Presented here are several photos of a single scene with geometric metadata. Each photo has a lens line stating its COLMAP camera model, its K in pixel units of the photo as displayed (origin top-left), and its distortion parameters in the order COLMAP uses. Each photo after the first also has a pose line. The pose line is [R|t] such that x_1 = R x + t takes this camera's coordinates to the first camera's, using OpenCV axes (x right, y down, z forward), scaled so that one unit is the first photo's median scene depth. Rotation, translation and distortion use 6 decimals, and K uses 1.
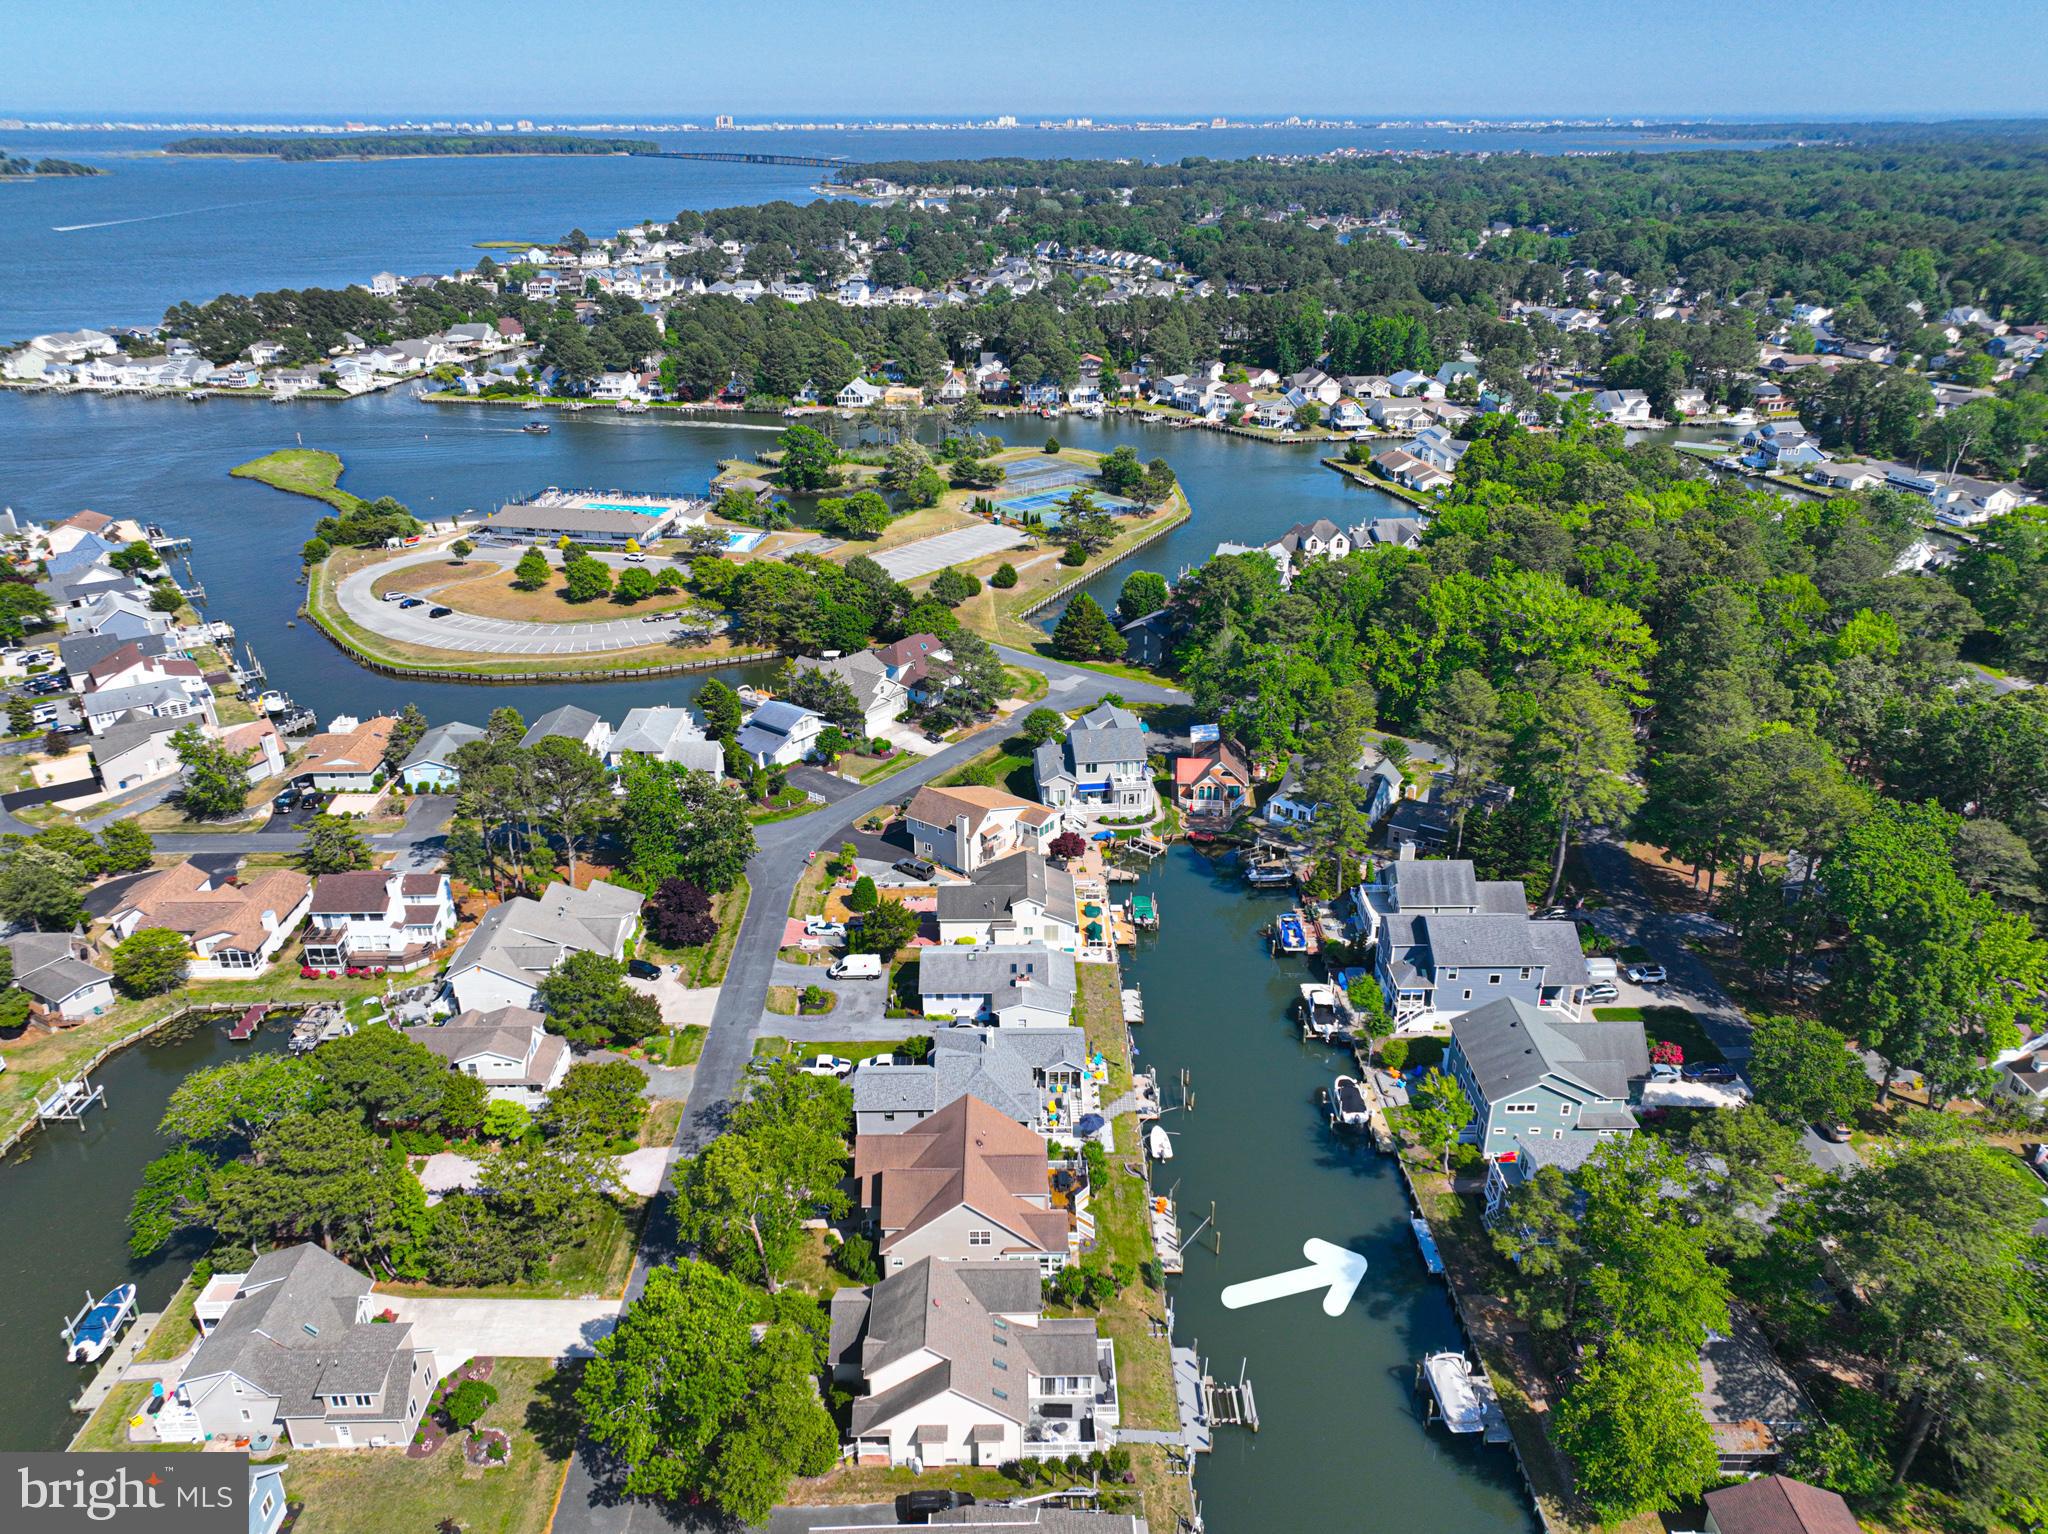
lens RADIAL K [[1451.3, 0, 1024.0], [0, 1451.3, 767.0], [0, 0, 1]] dist [-0.000513, 0.015746]
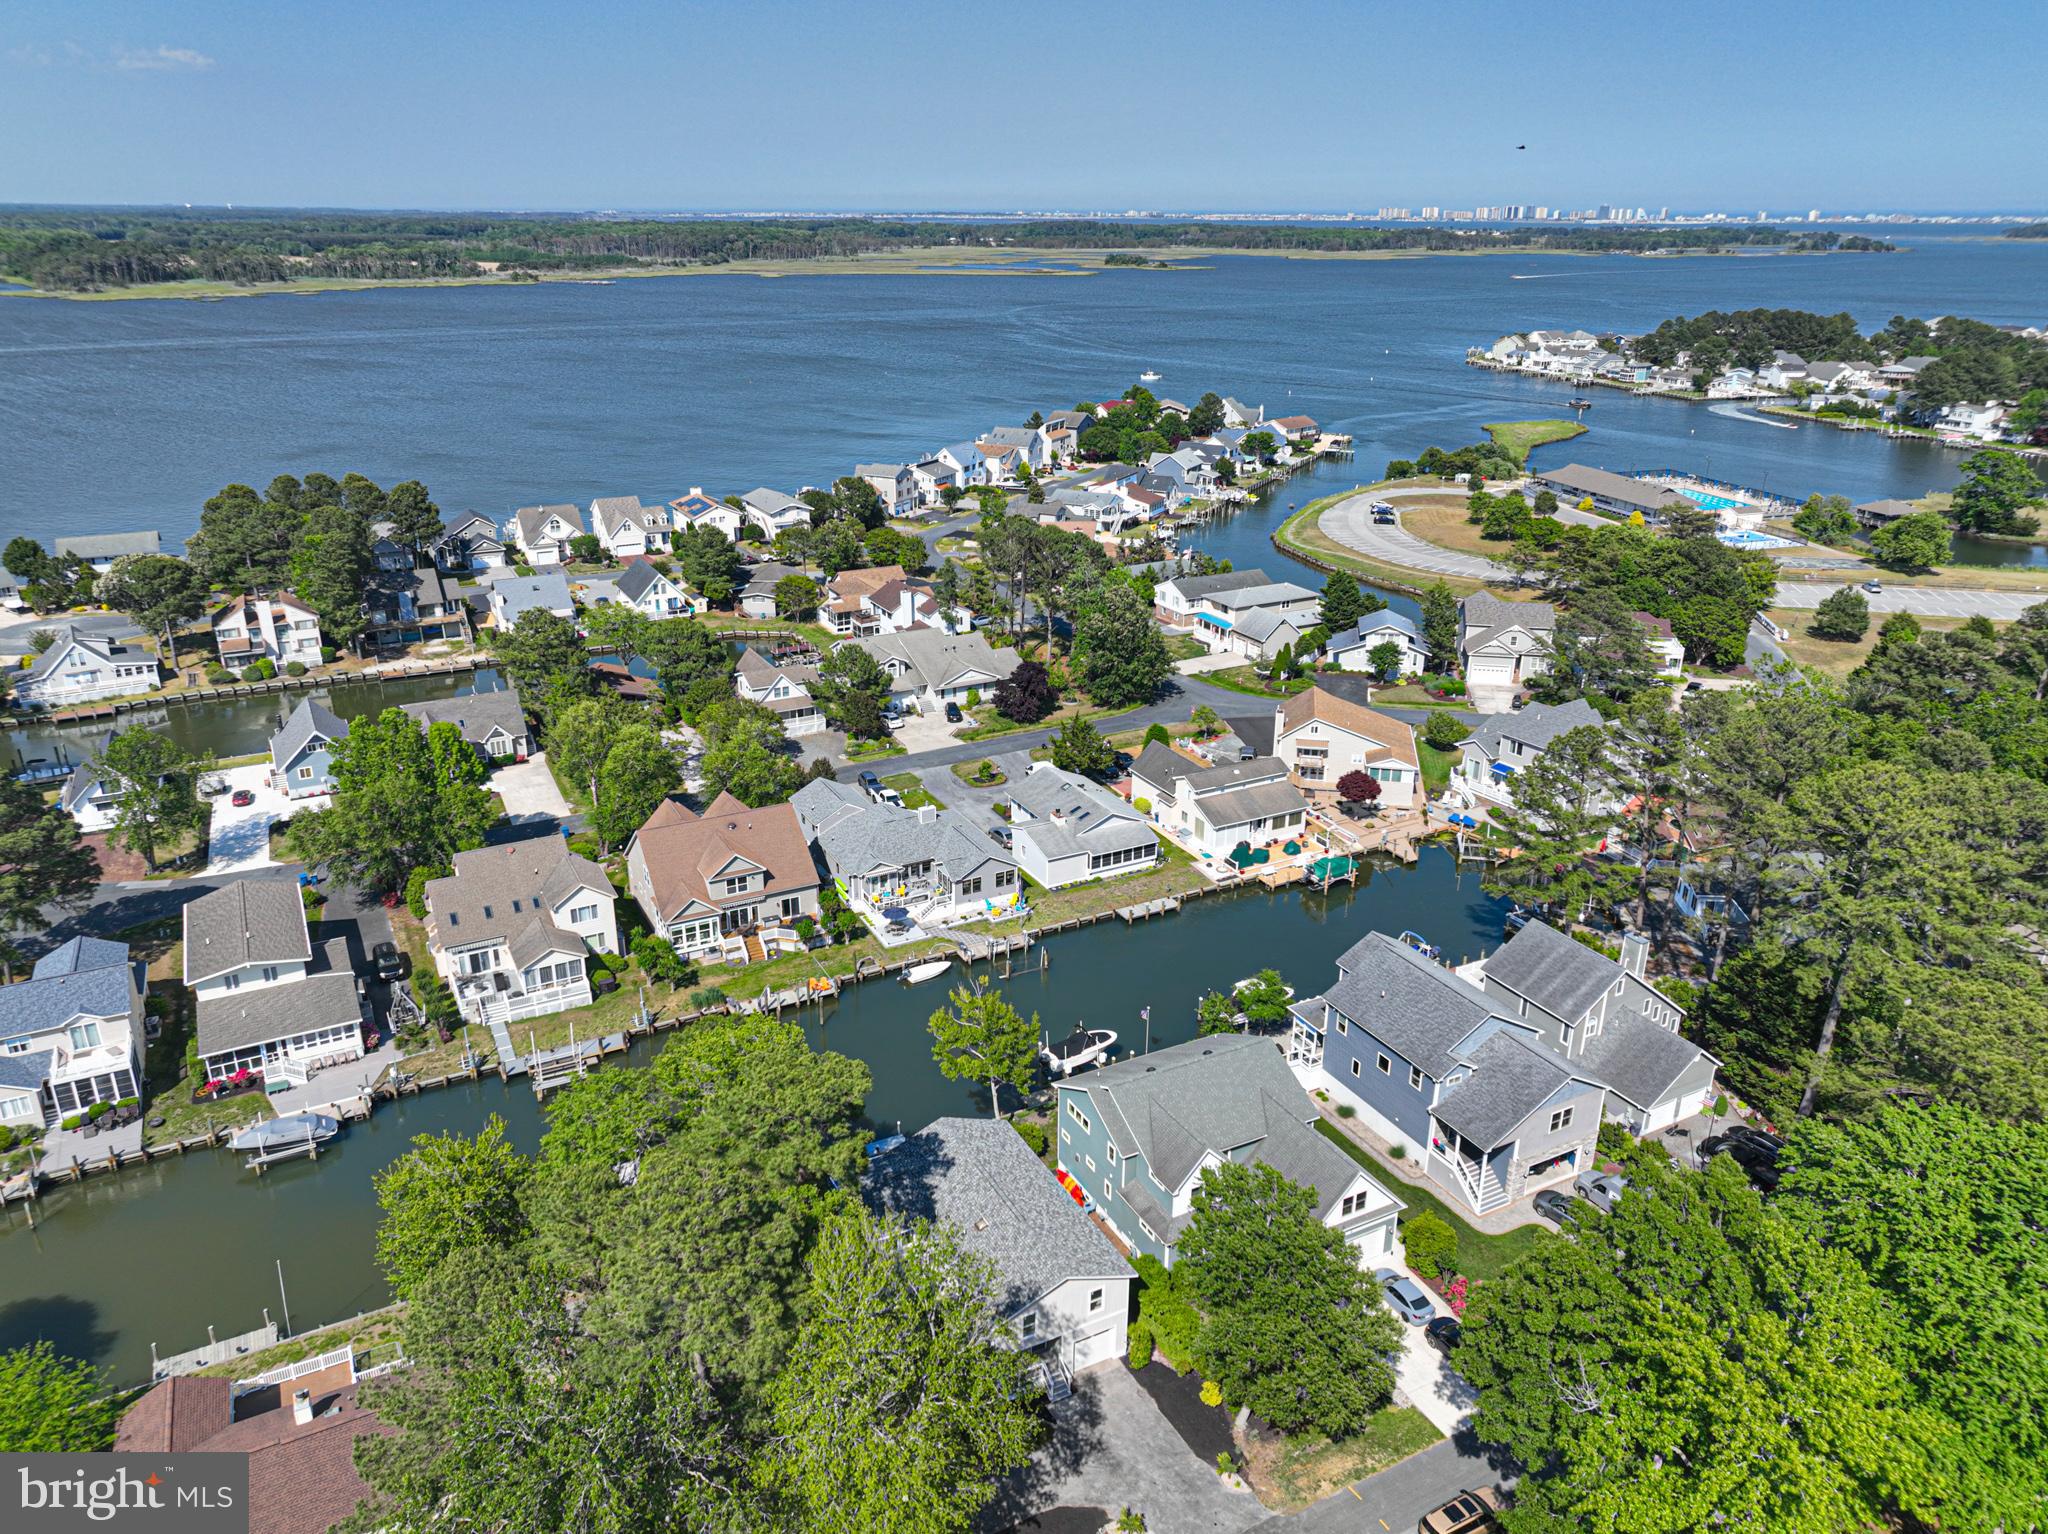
lens RADIAL K [[1435.3, 0, 1024.0], [0, 1435.3, 767.0], [0, 0, 1]] dist [0.001780, 0.014628]
pose [[0.454575, 0.326225, -0.828818, 0.614238], [-0.371329, 0.915206, 0.156567, -0.013390], [0.809615, 0.236592, 0.537166, 0.408982]]
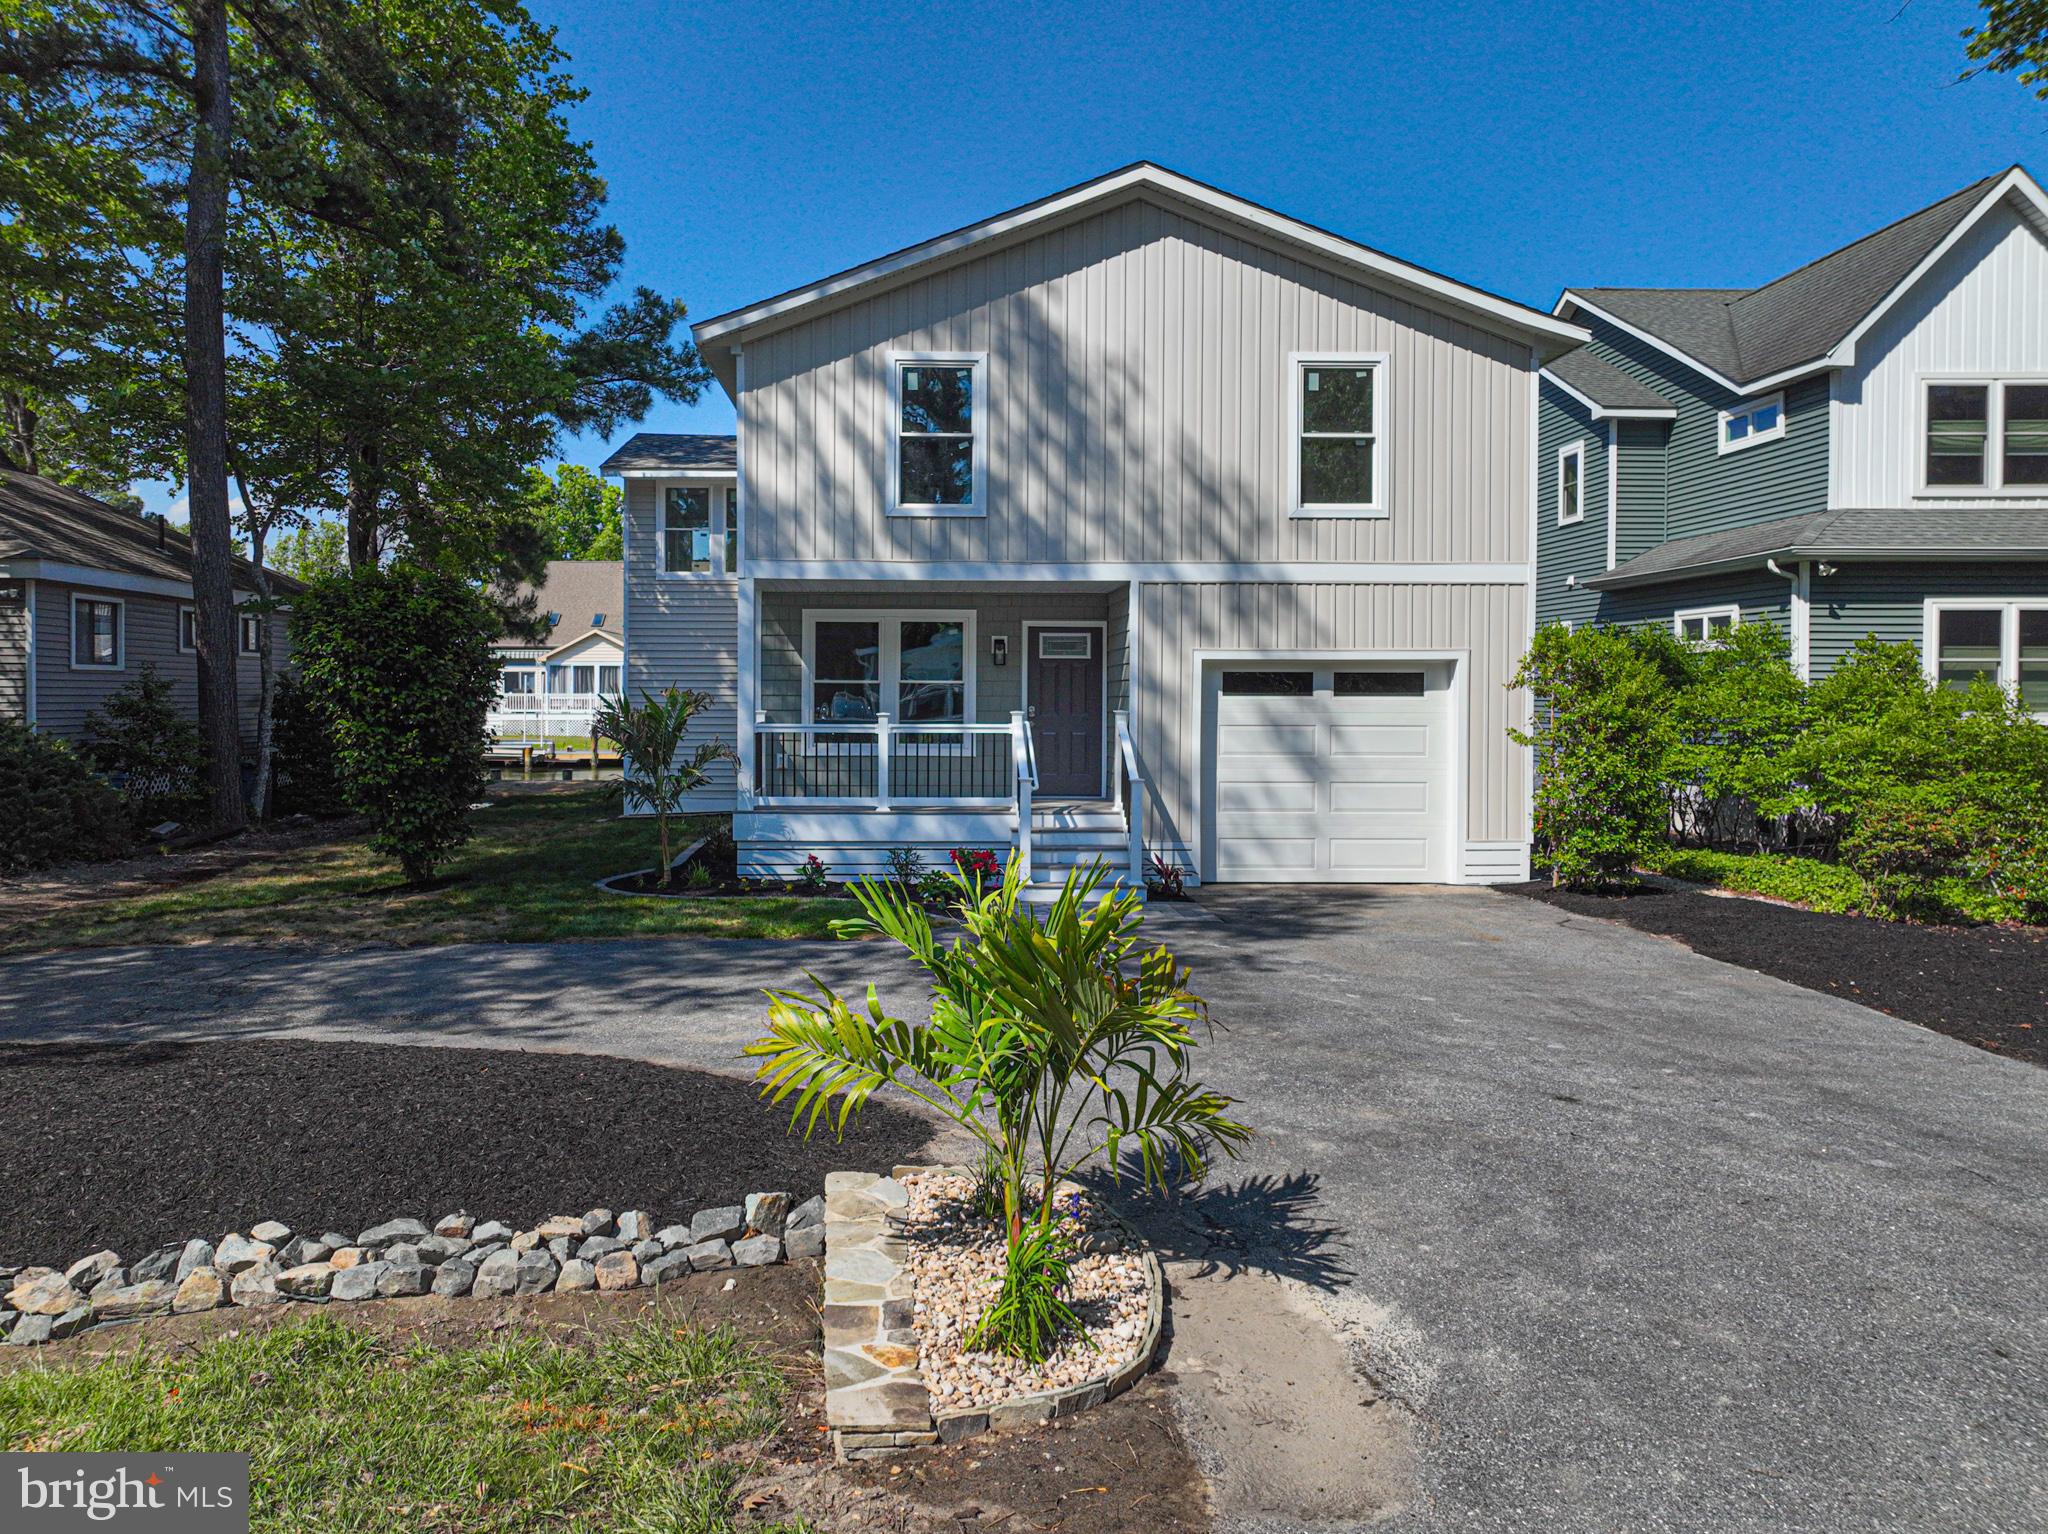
lens RADIAL K [[1489.6, 0, 924.8], [0, 1489.6, 715.3], [0, 0, 1]] dist [-0.001368, 0.016496]
pose [[0.003548, 0.017519, -0.999840, 0.406100], [-0.415602, 0.909432, 0.014460, 0.212545], [0.909540, 0.415484, 0.010507, 0.676995]]
